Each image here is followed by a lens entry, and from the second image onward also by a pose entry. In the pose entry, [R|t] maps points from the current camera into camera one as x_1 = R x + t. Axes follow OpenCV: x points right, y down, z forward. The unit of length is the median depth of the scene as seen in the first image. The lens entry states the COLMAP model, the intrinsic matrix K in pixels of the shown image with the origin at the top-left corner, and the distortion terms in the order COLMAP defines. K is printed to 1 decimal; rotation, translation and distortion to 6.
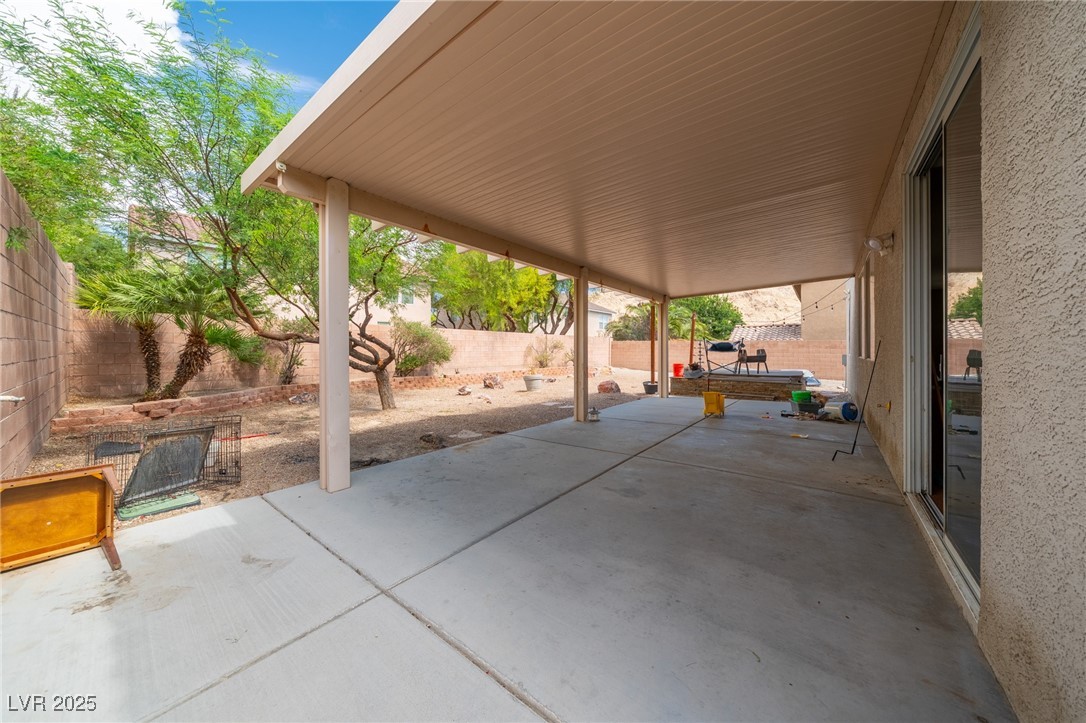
lens RADIAL K [[375.1, 0, 561.7], [0, 375.1, 356.8], [0, 0, 1]] dist [-0.000176, -0.000027]
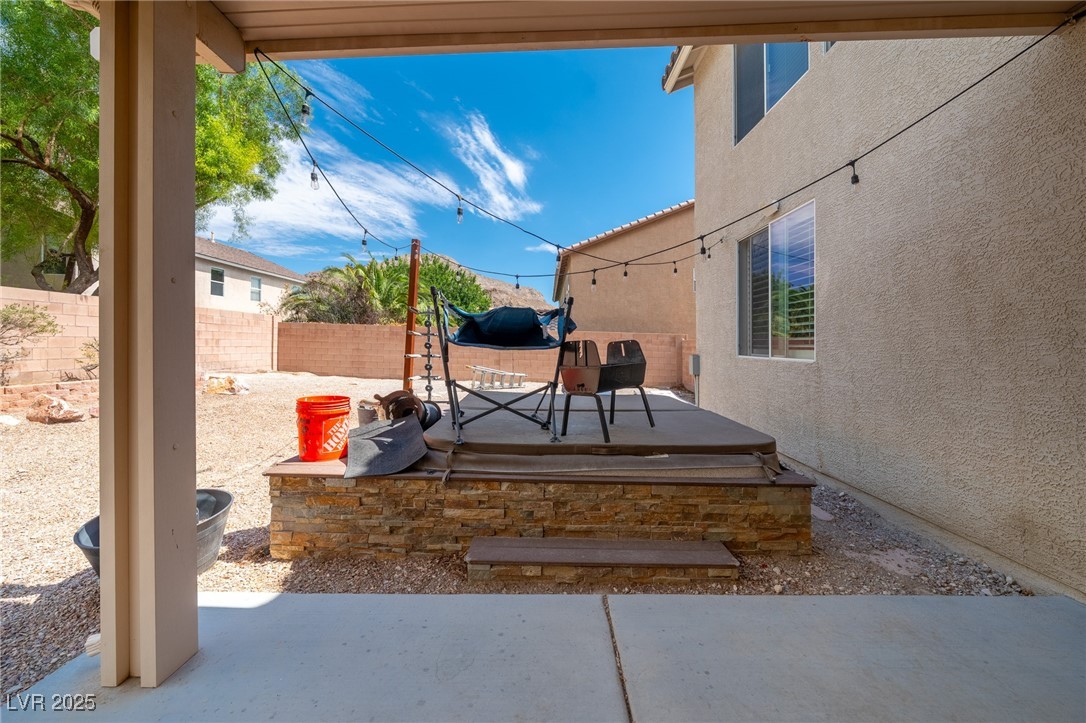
lens RADIAL K [[385.5, 0, 545.9], [0, 385.5, 347.6], [0, 0, 1]] dist [0.000177, 0.000008]
pose [[0.818558, 0.008456, 0.574362, 0.320305], [-0.006797, 0.999964, -0.005035, -0.013366], [-0.574384, 0.000217, 0.818586, 0.816635]]
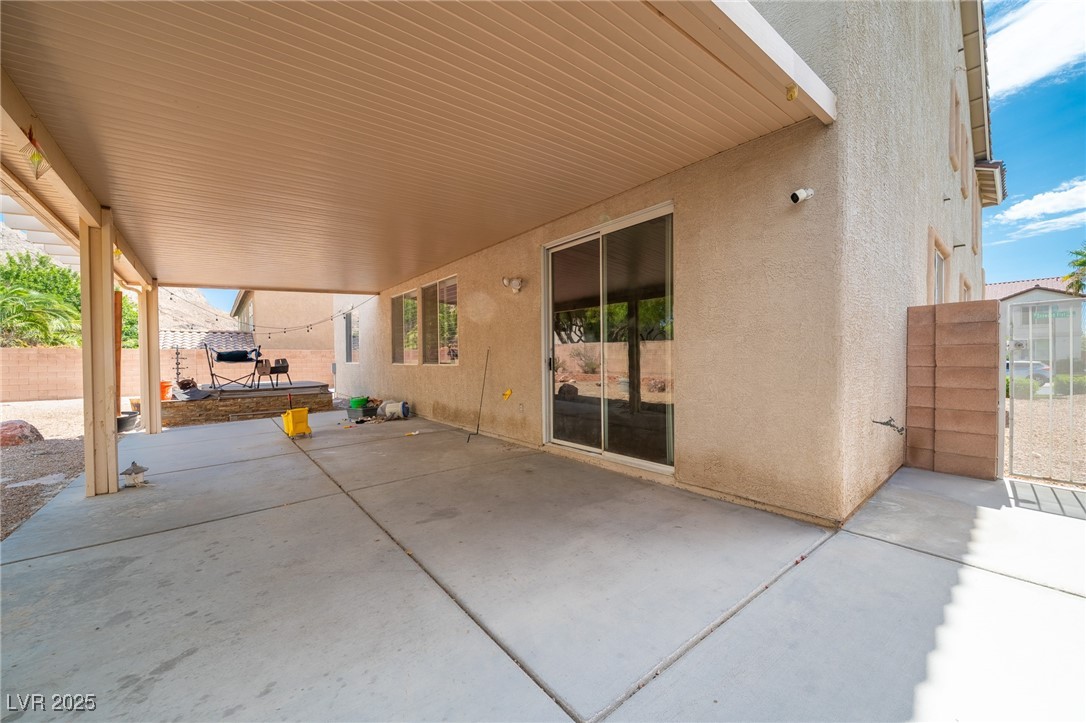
lens RADIAL K [[396.6, 0, 535.8], [0, 396.6, 350.3], [0, 0, 1]] dist [-0.000333, -0.000034]
pose [[0.269519, 0.013107, 0.962906, -0.220496], [0.030572, 0.999287, -0.022159, -0.000848], [-0.962510, 0.035410, 0.268926, 0.168182]]
